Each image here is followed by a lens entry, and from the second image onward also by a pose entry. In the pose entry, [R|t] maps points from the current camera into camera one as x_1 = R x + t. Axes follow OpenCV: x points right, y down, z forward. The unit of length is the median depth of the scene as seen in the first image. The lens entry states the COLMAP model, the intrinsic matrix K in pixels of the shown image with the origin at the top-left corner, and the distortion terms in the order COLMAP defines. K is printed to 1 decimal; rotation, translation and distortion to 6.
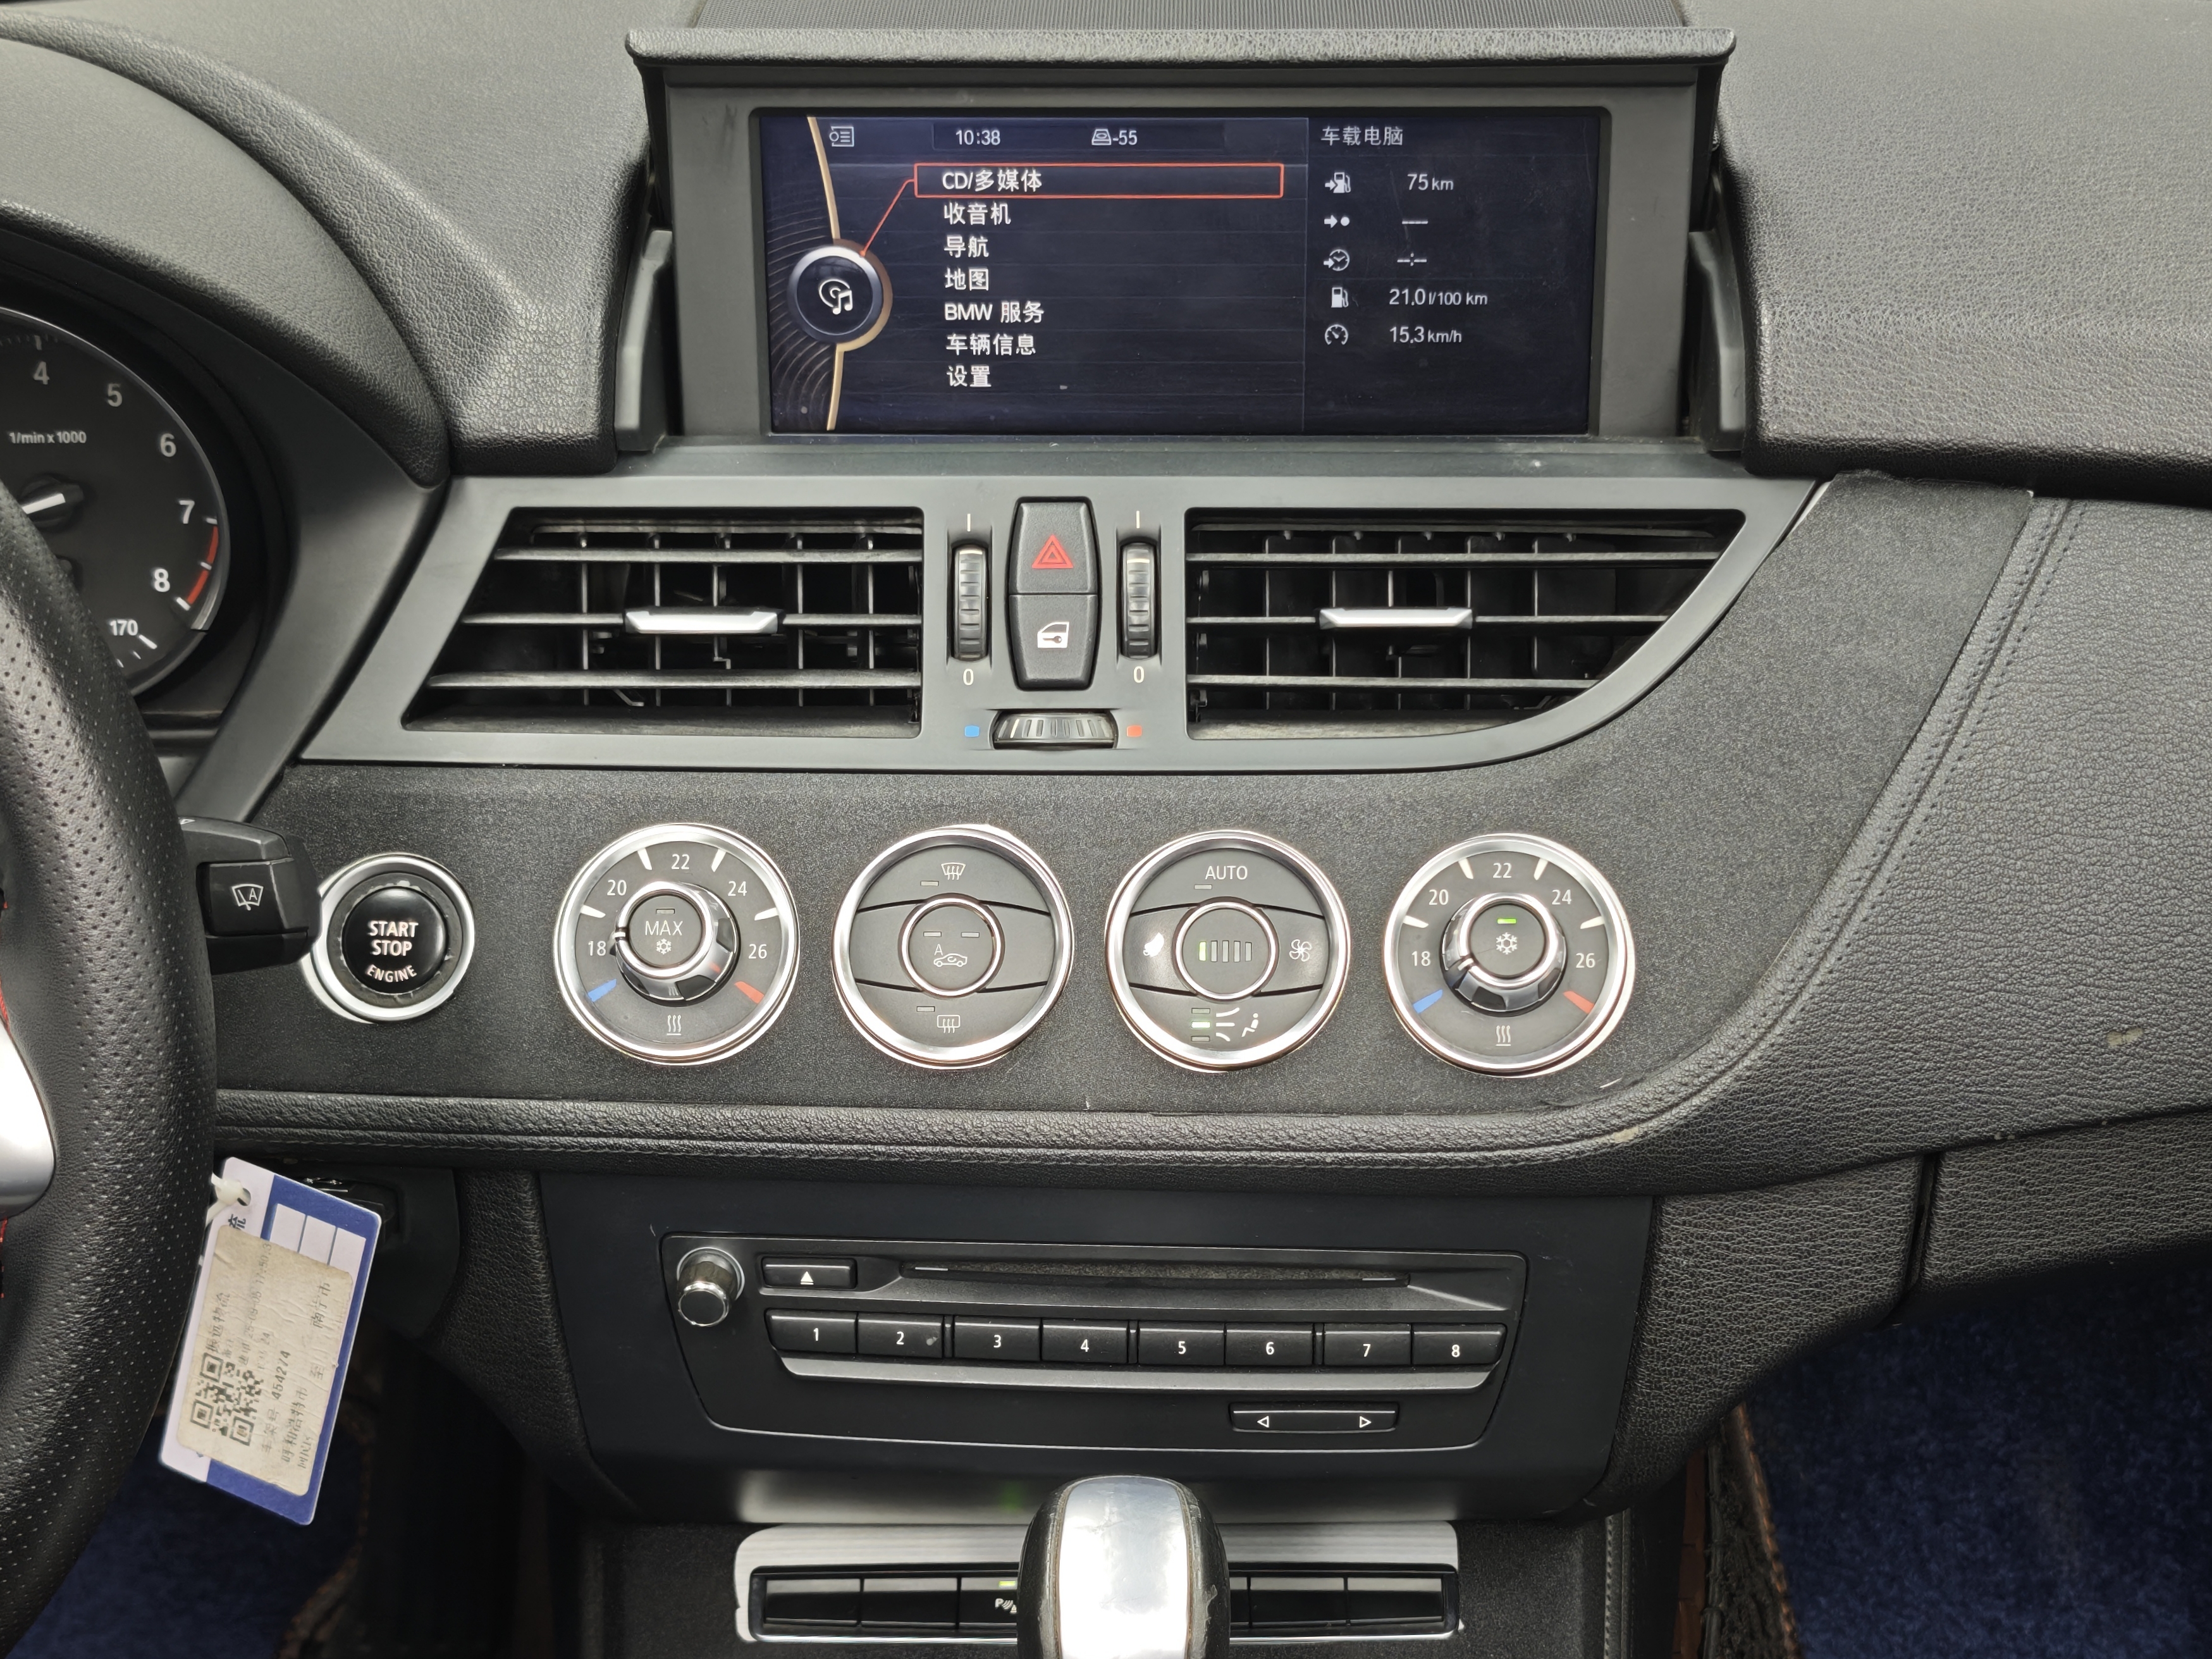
lens RADIAL K [[3578.2, 0, 1111.9], [0, 3578.2, 929.7], [0, 0, 1]] dist [0.228446, -1.193737]
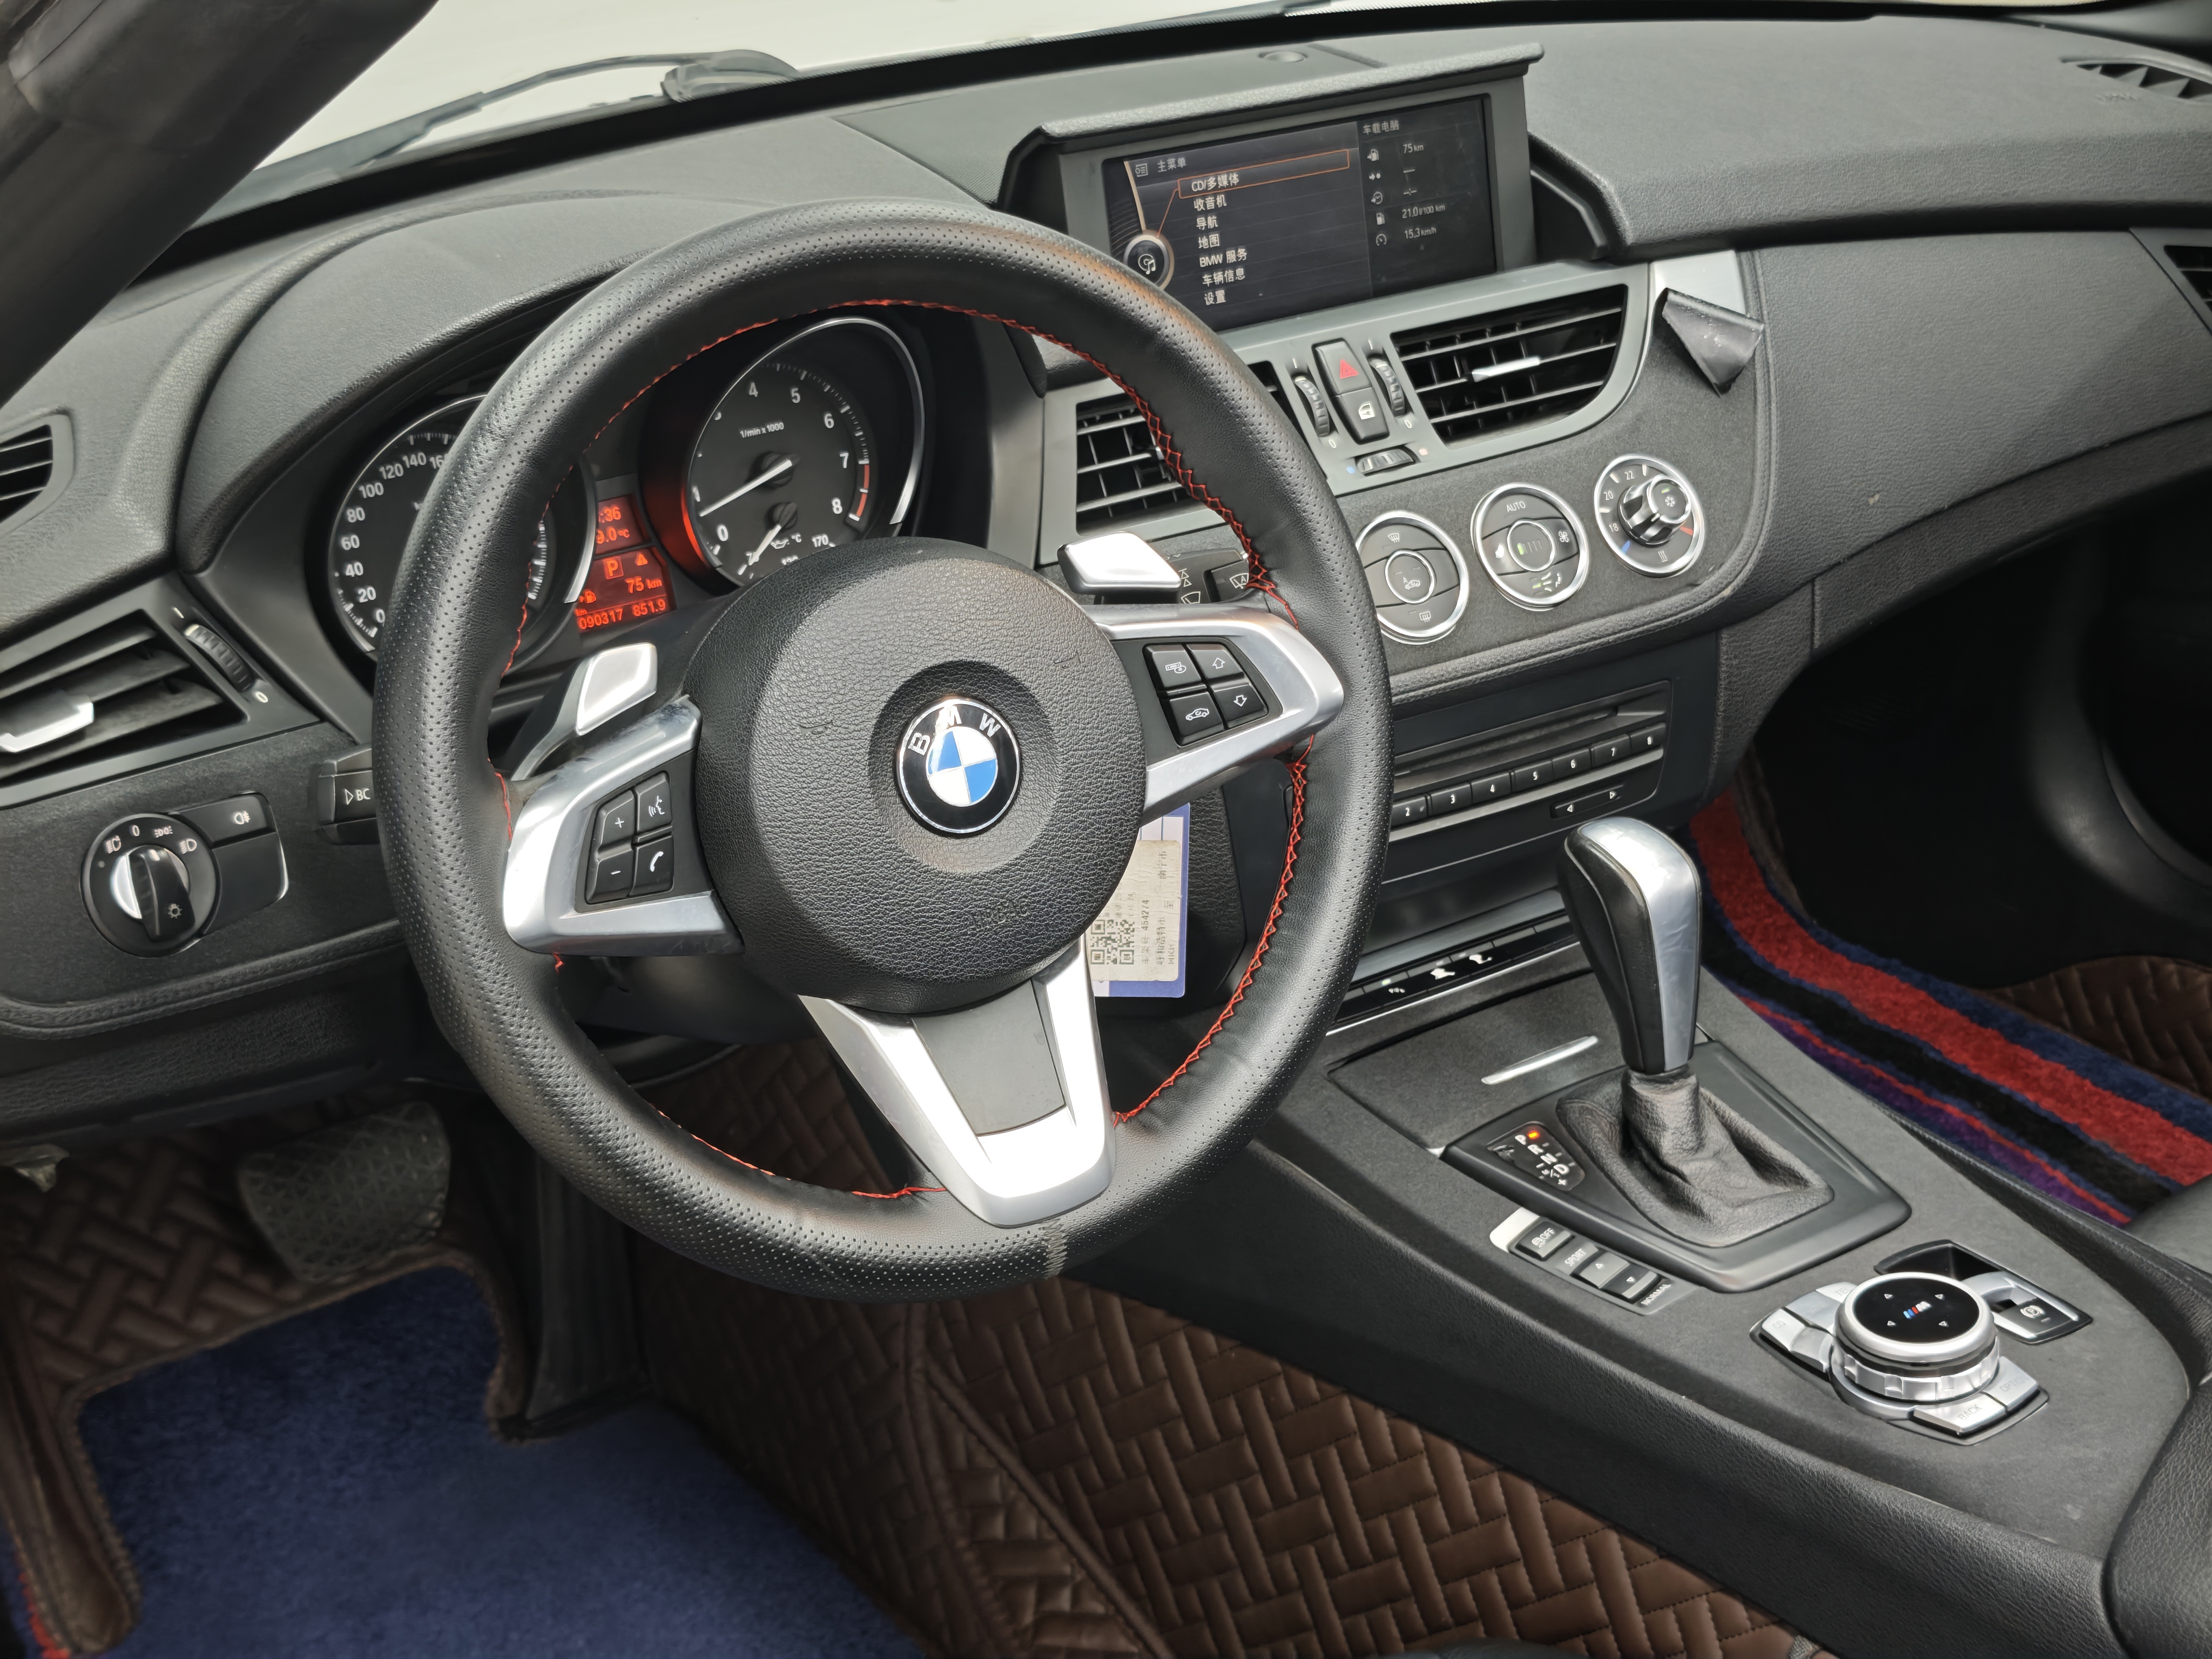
lens RADIAL K [[3038.7, 0, 1080.2], [0, 3038.7, 839.5], [0, 0, 1]] dist [0.157694, -0.559413]
pose [[0.824151, -0.251260, 0.507587, -0.948149], [0.284623, 0.958560, 0.012362, 0.062193], [-0.489658, 0.134283, 0.861512, -0.206625]]
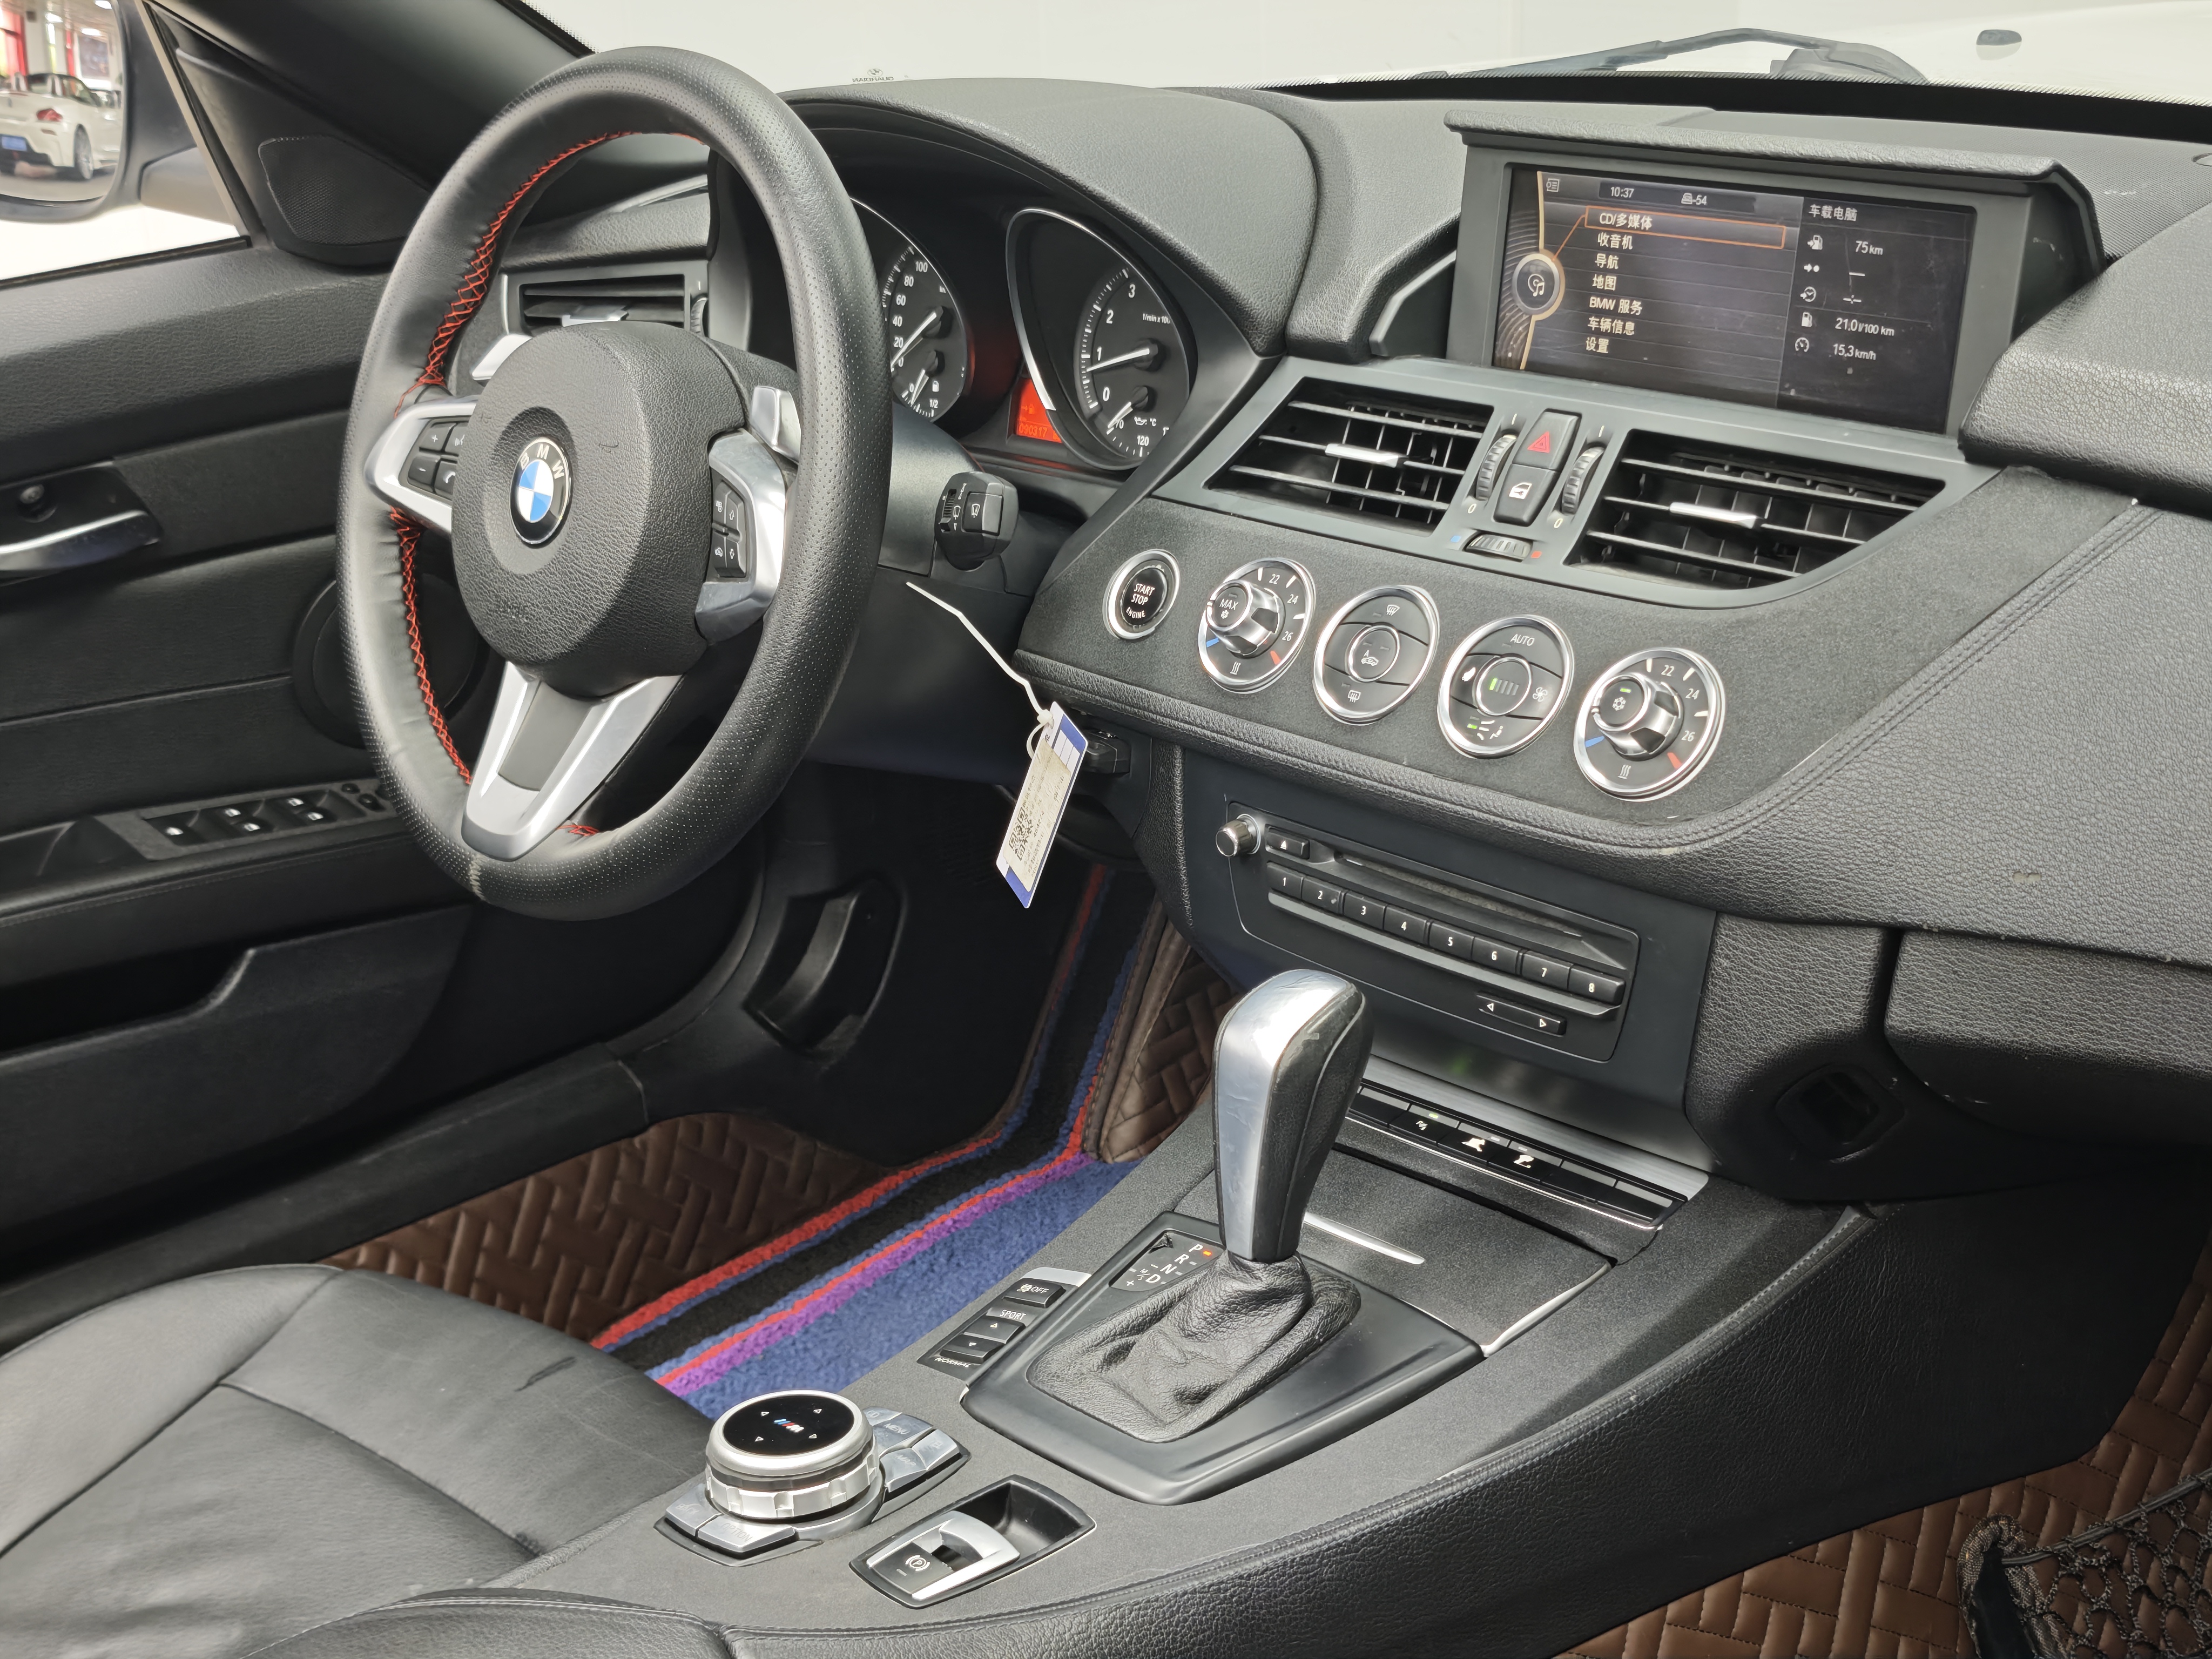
lens RADIAL K [[3038.7, 0, 1080.2], [0, 3038.7, 839.5], [0, 0, 1]] dist [0.157694, -0.559413]
pose [[0.708849, 0.228905, -0.667185, 0.769887], [-0.284966, 0.958185, 0.025982, 0.084375], [0.645235, 0.171708, 0.744438, -0.096643]]
